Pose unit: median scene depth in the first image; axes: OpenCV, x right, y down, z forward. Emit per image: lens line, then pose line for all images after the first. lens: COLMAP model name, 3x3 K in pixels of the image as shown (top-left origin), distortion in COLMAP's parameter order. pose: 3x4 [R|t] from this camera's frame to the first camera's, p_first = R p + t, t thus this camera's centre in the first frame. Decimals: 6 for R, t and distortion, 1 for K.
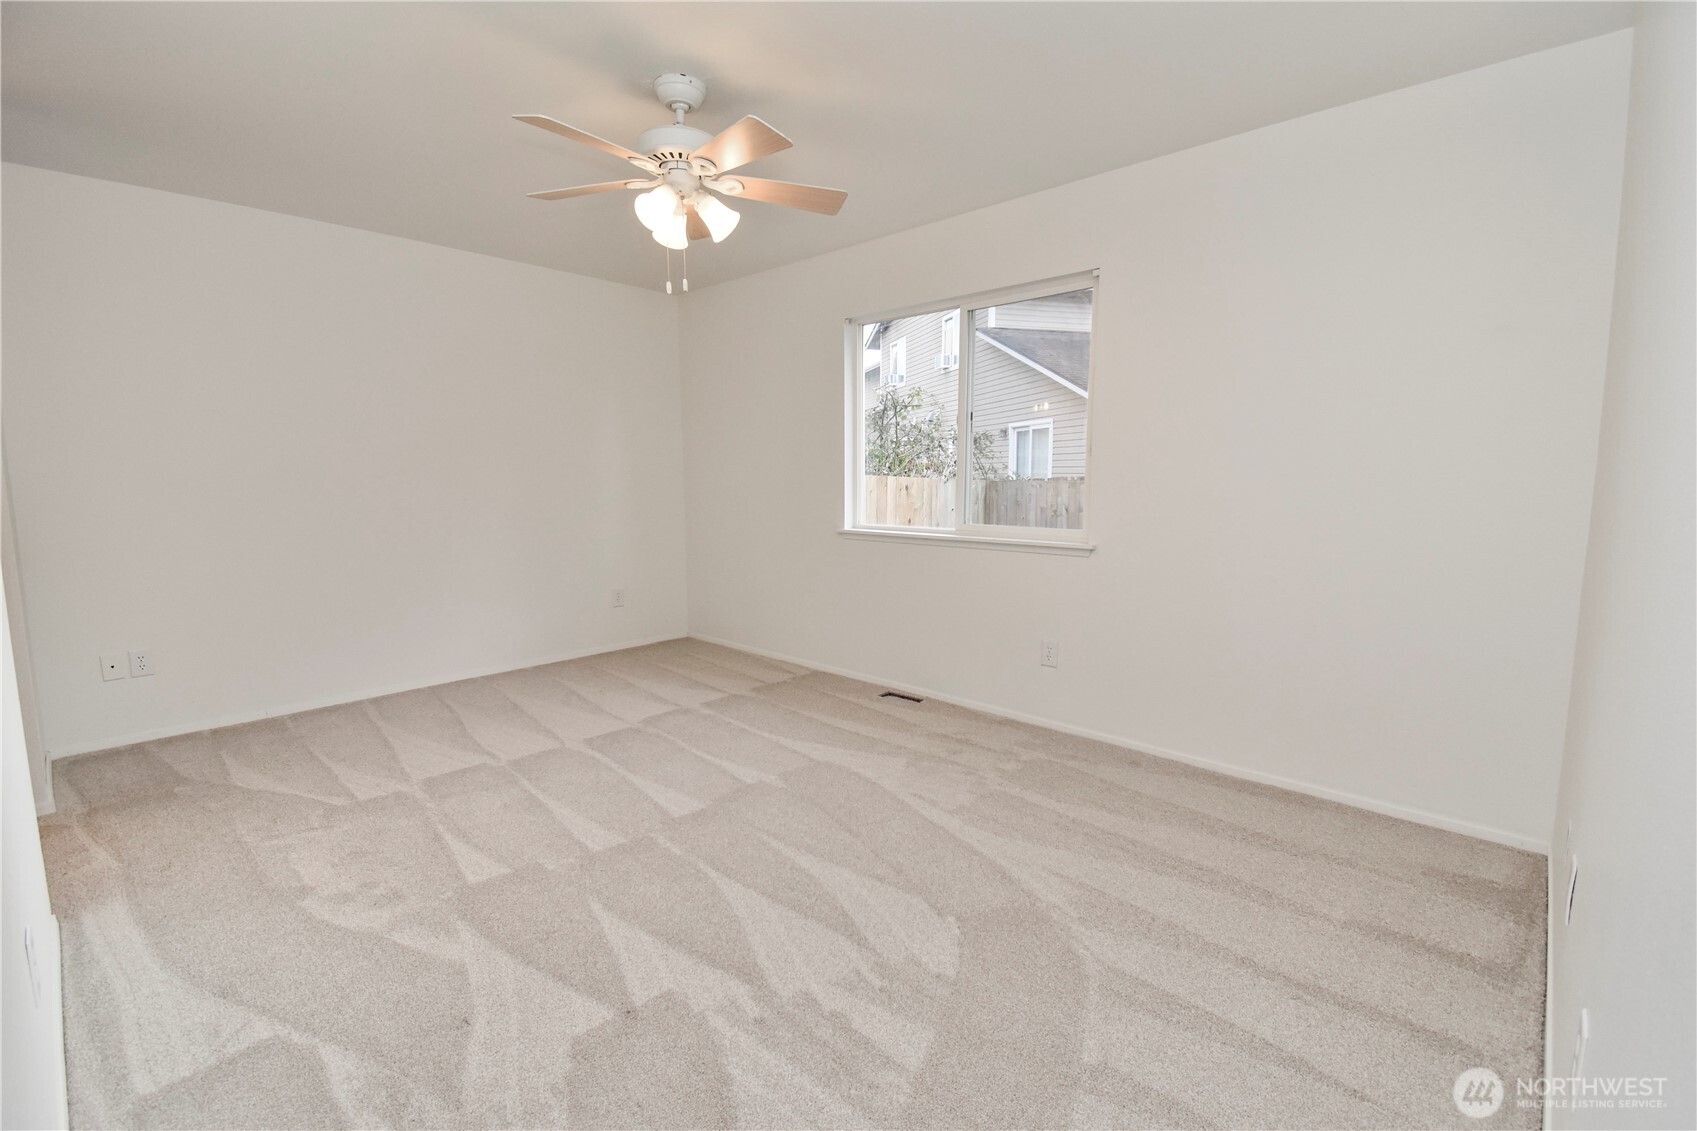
lens RADIAL K [[736.2, 0, 852.7], [0, 736.2, 575.2], [0, 0, 1]] dist [0.018157, -0.013358]
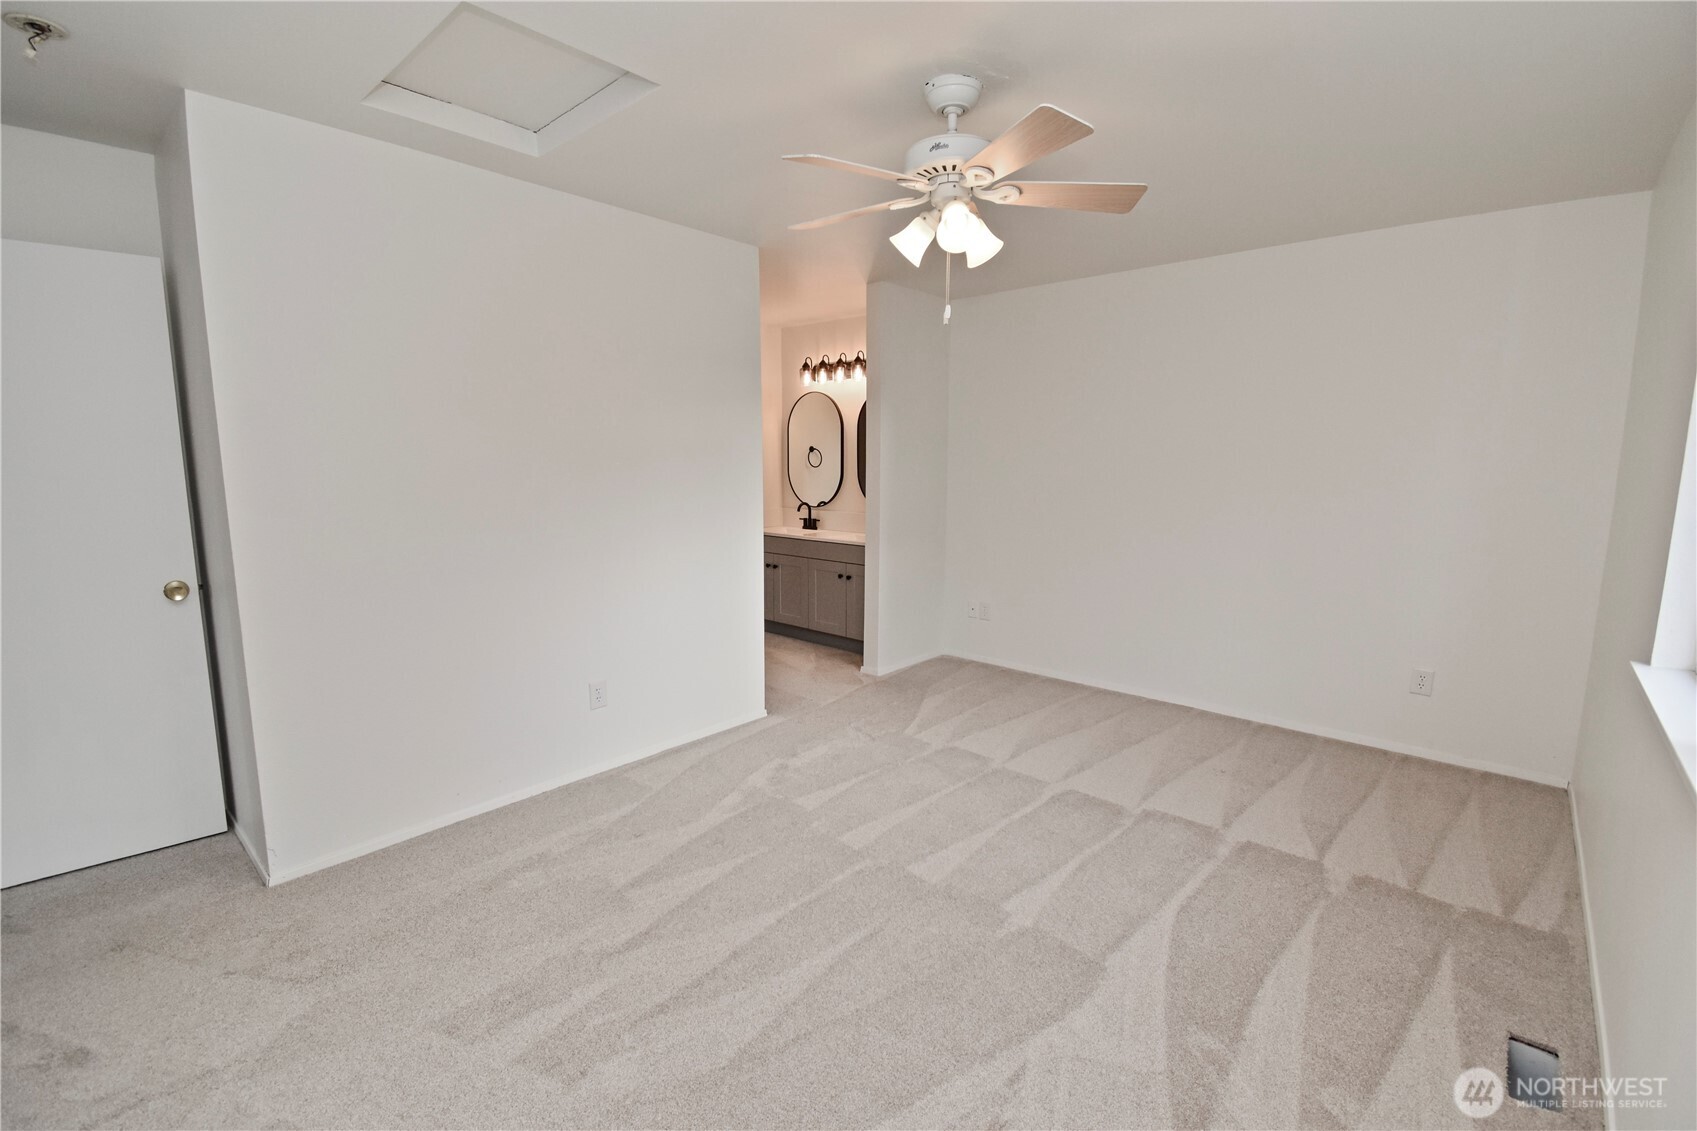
lens RADIAL K [[736.2, 0, 852.9], [0, 736.2, 558.9], [0, 0, 1]] dist [0.018157, -0.013358]
pose [[0.038767, 0.137057, -0.989804, 0.549584], [-0.154770, 0.979419, 0.129558, -0.150846], [0.987190, 0.148170, 0.059181, 0.692398]]
